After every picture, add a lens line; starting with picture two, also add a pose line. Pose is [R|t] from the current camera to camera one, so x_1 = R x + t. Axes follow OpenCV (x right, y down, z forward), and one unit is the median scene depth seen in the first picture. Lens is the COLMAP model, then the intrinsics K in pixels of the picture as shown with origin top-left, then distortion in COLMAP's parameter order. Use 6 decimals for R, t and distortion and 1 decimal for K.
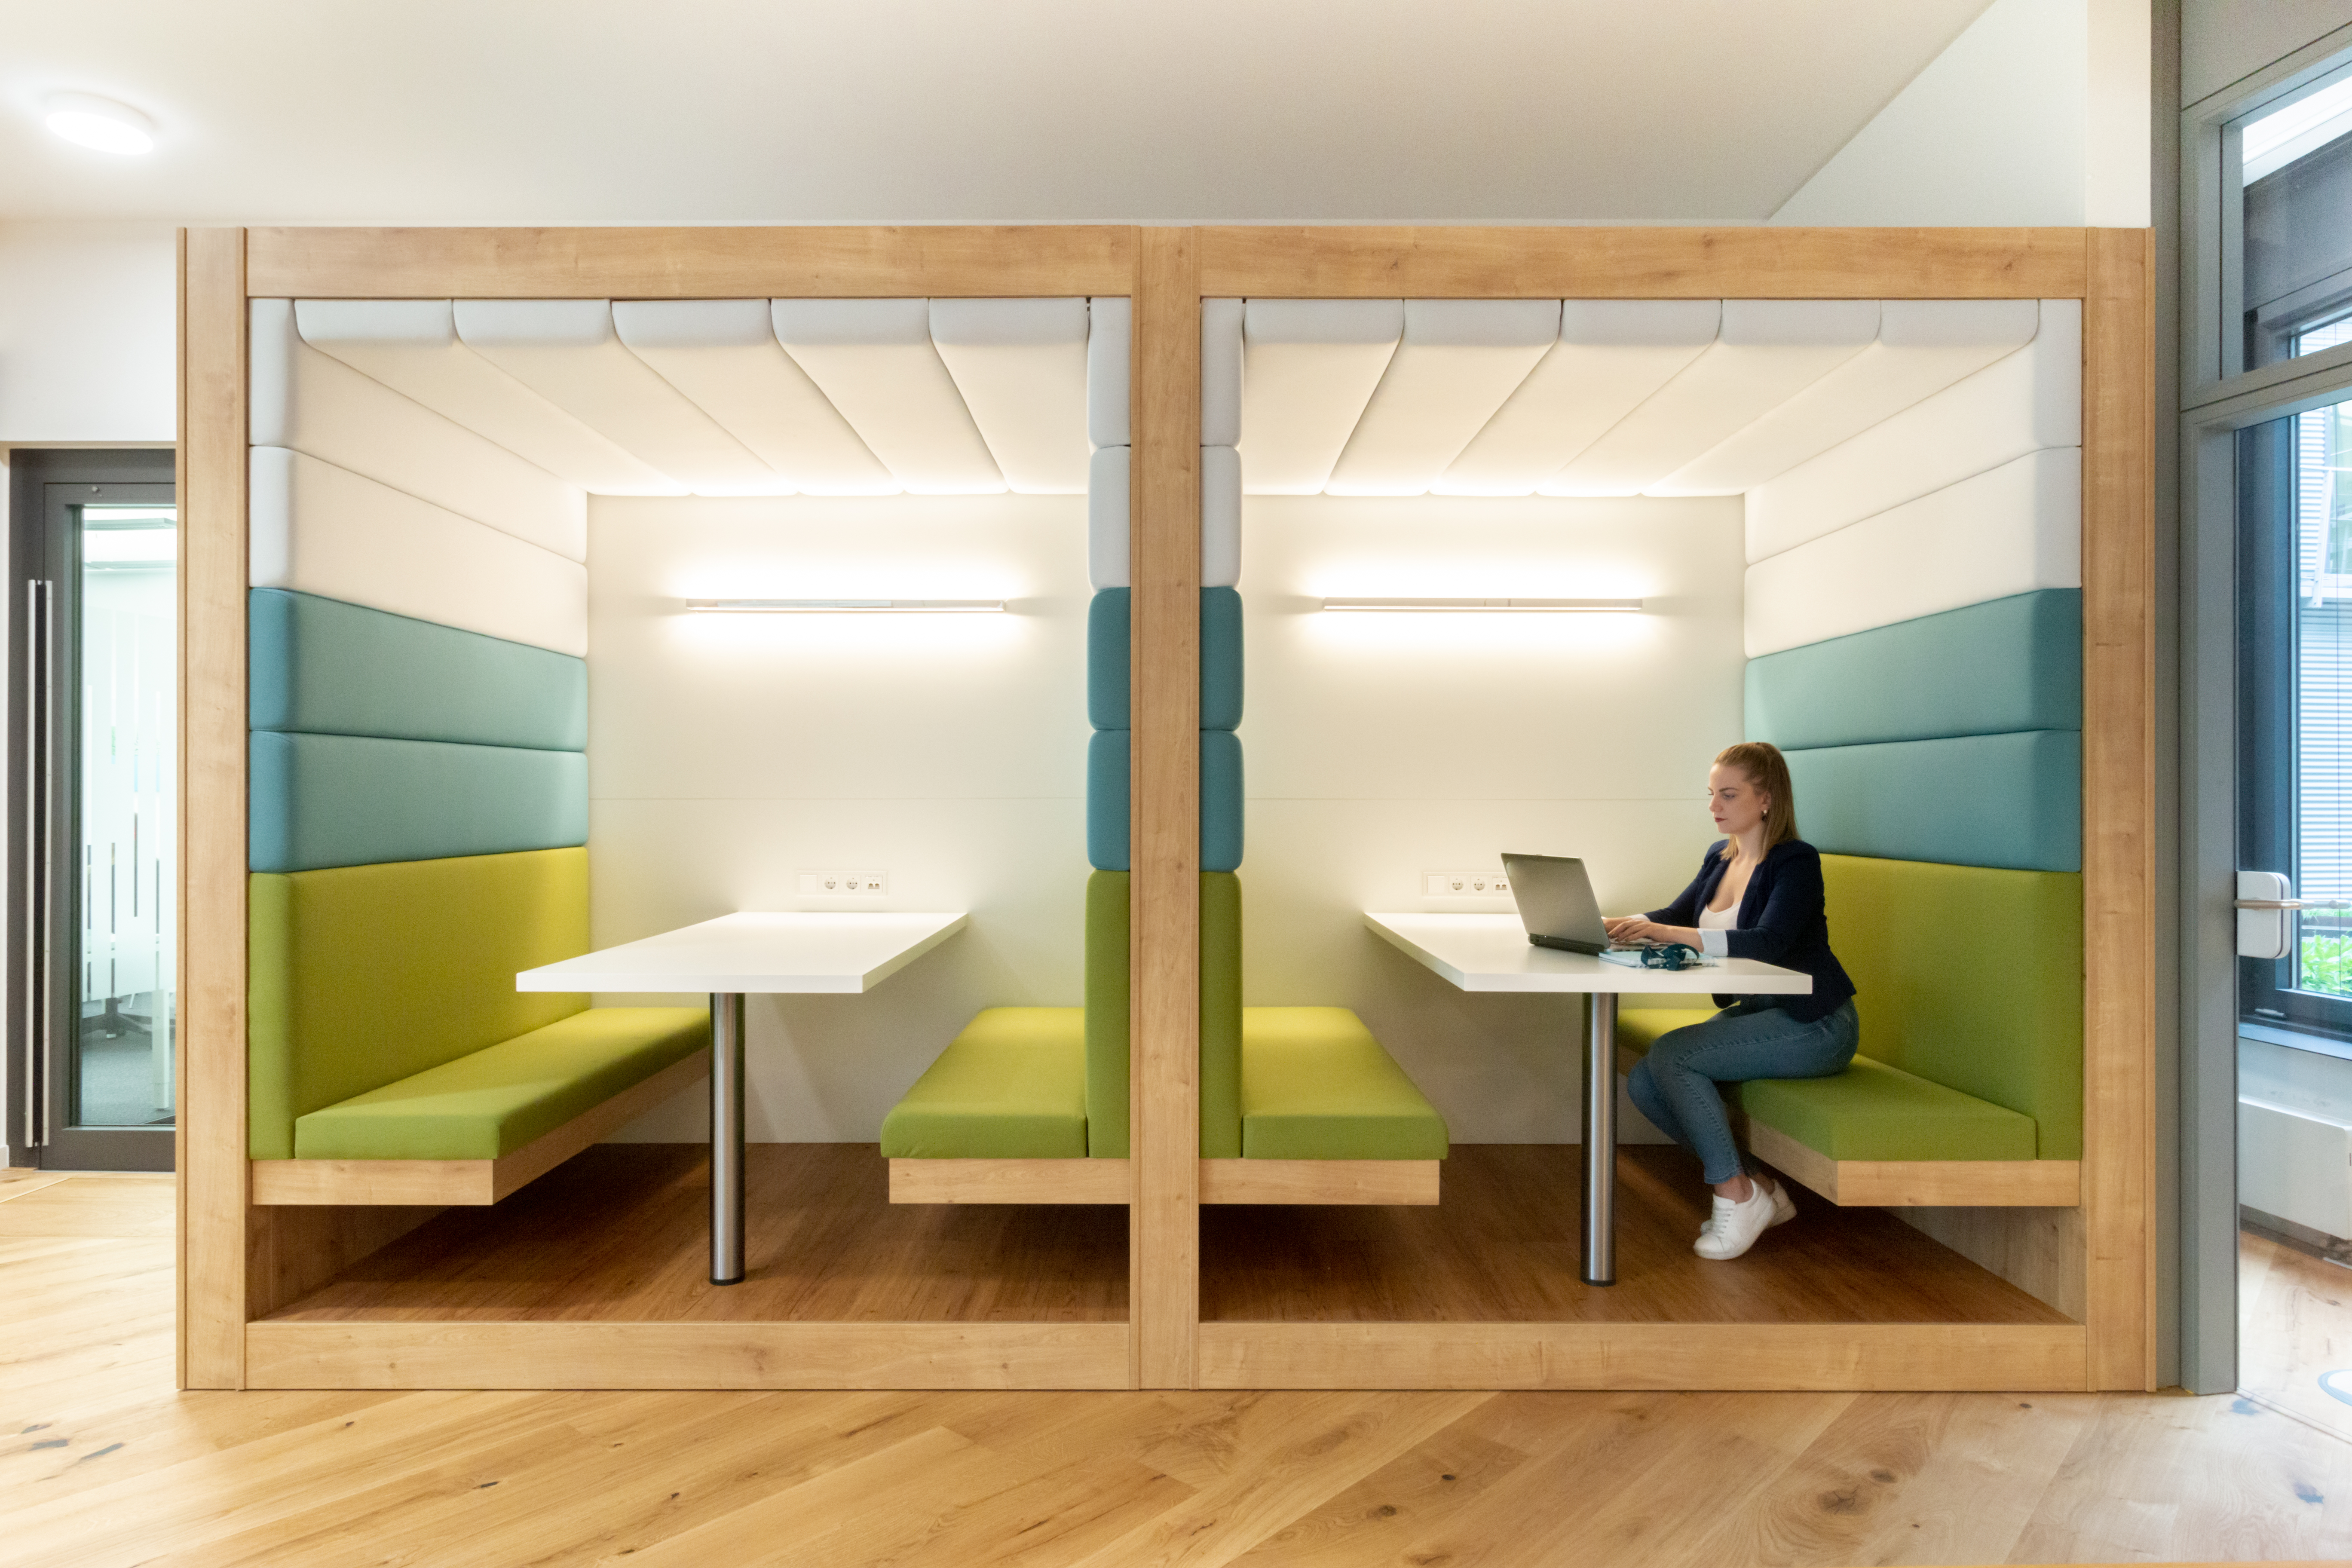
lens RADIAL K [[1435.8, 0, 1171.5], [0, 1435.8, 804.5], [0, 0, 1]] dist [0.002382, 0.000894]
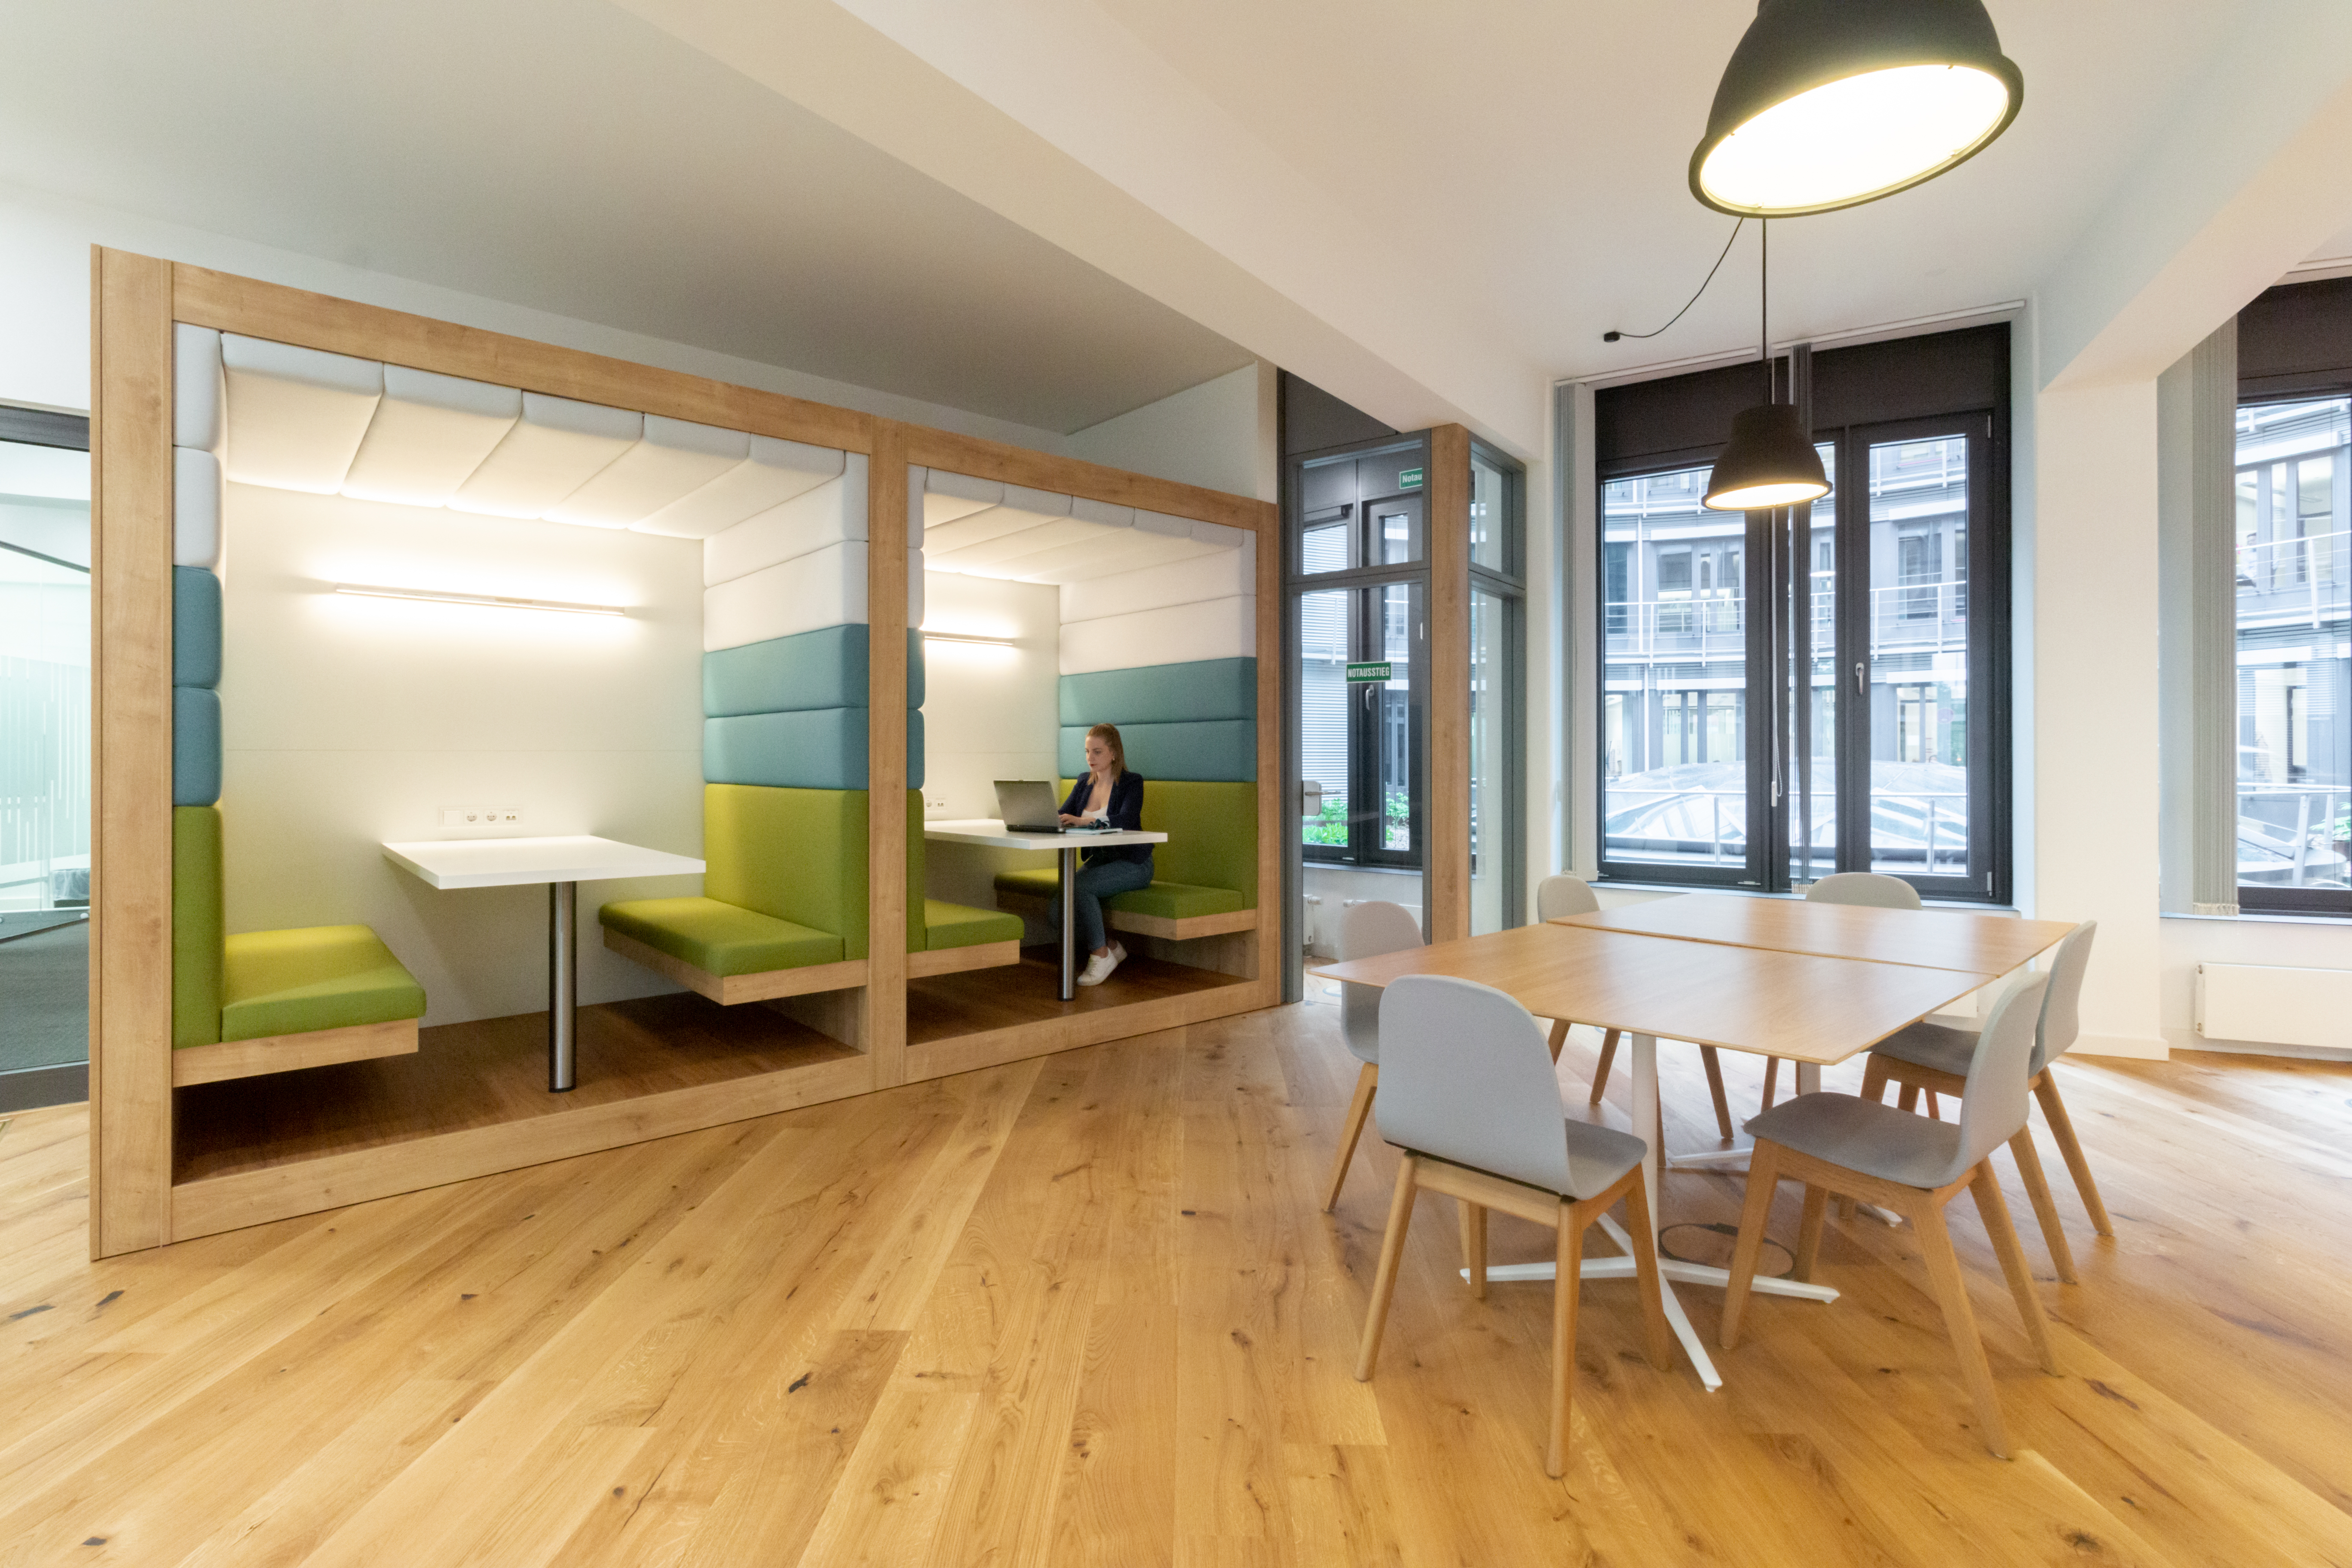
lens RADIAL K [[1081.6, 0, 1223.7], [0, 1081.6, 770.7], [0, 0, 1]] dist [-0.000359, -0.000466]
pose [[0.733838, -0.009735, 0.679255, -0.600225], [0.006168, 0.999952, 0.007667, 0.016213], [-0.679296, -0.001437, 0.733863, -0.236784]]
